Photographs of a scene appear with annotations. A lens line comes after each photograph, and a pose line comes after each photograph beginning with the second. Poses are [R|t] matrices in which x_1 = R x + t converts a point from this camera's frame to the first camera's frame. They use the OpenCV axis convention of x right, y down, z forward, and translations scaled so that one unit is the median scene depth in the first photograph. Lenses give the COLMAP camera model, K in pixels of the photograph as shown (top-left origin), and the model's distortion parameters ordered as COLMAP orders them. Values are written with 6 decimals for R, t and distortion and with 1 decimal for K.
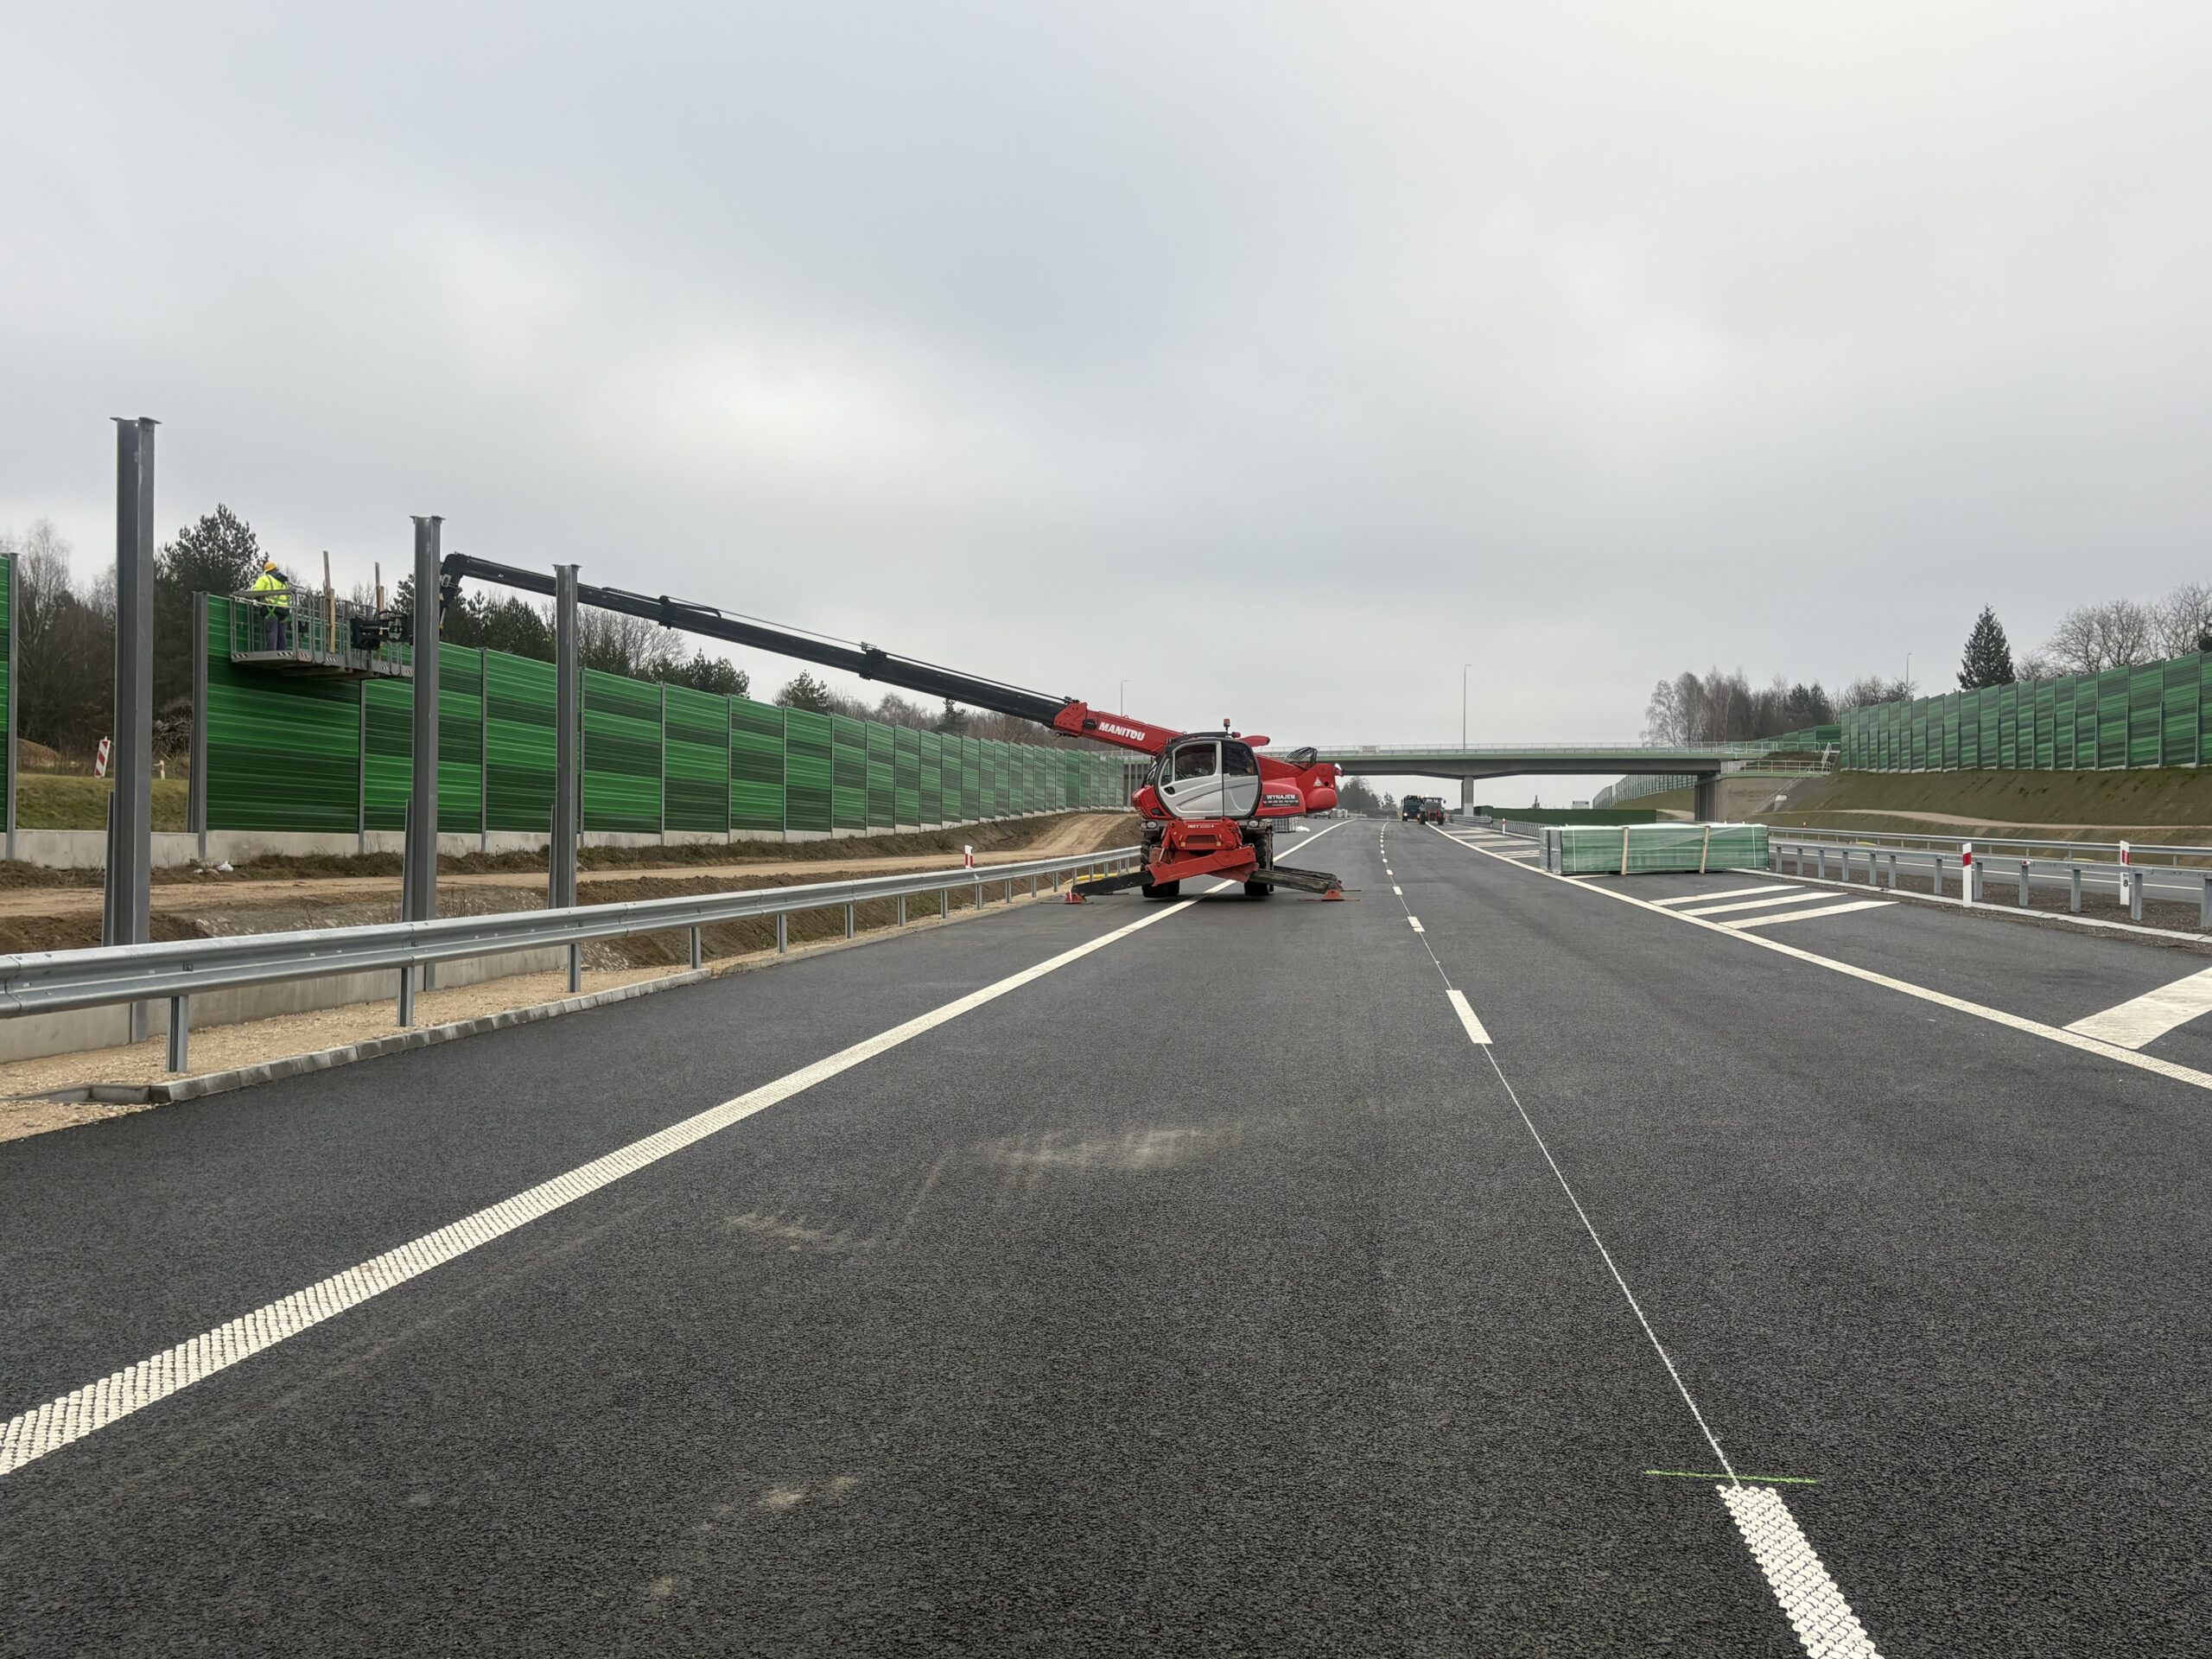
lens RADIAL K [[1992.7, 0, 1106.0], [0, 1992.7, 829.5], [0, 0, 1]] dist [0.143851, -0.000381]
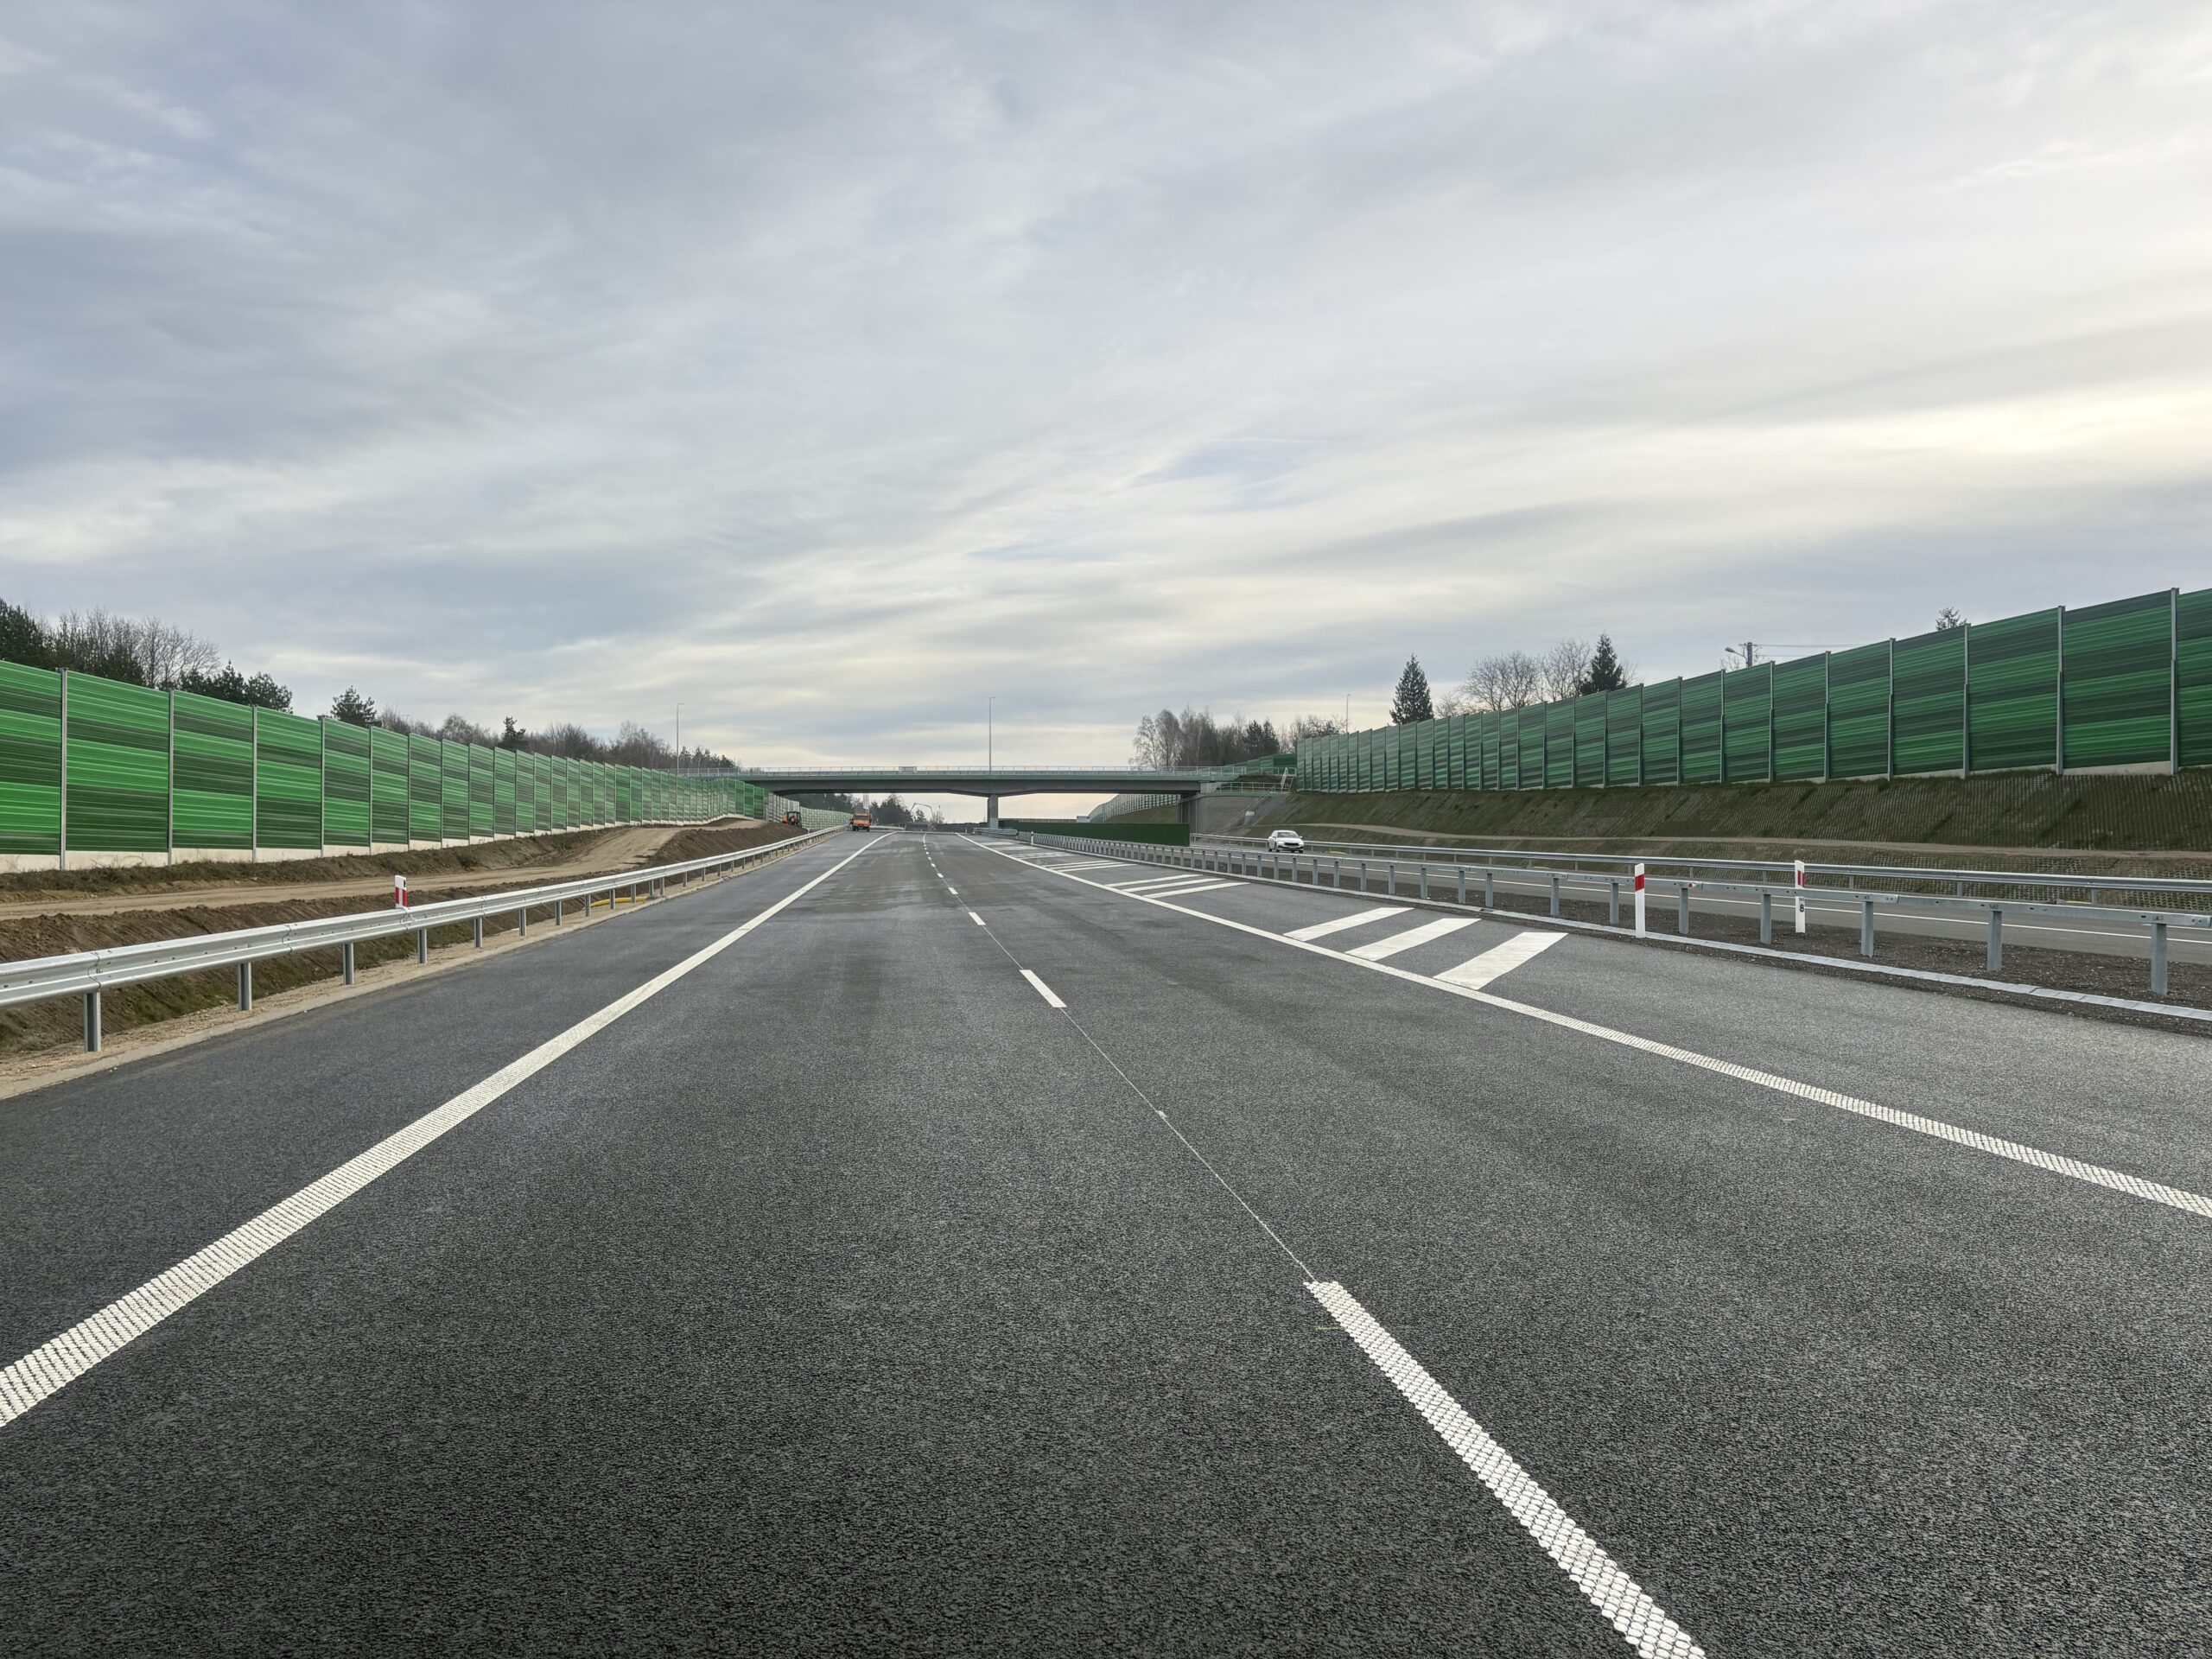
lens RADIAL K [[1533.5, 0, 1106.0], [0, 1533.5, 829.5], [0, 0, 1]] dist [0.032699, -0.001898]
pose [[0.964242, -0.002244, 0.265014, 0.014166], [0.003690, 0.999981, -0.004961, -0.002337], [-0.264998, 0.005762, 0.964232, 0.189386]]
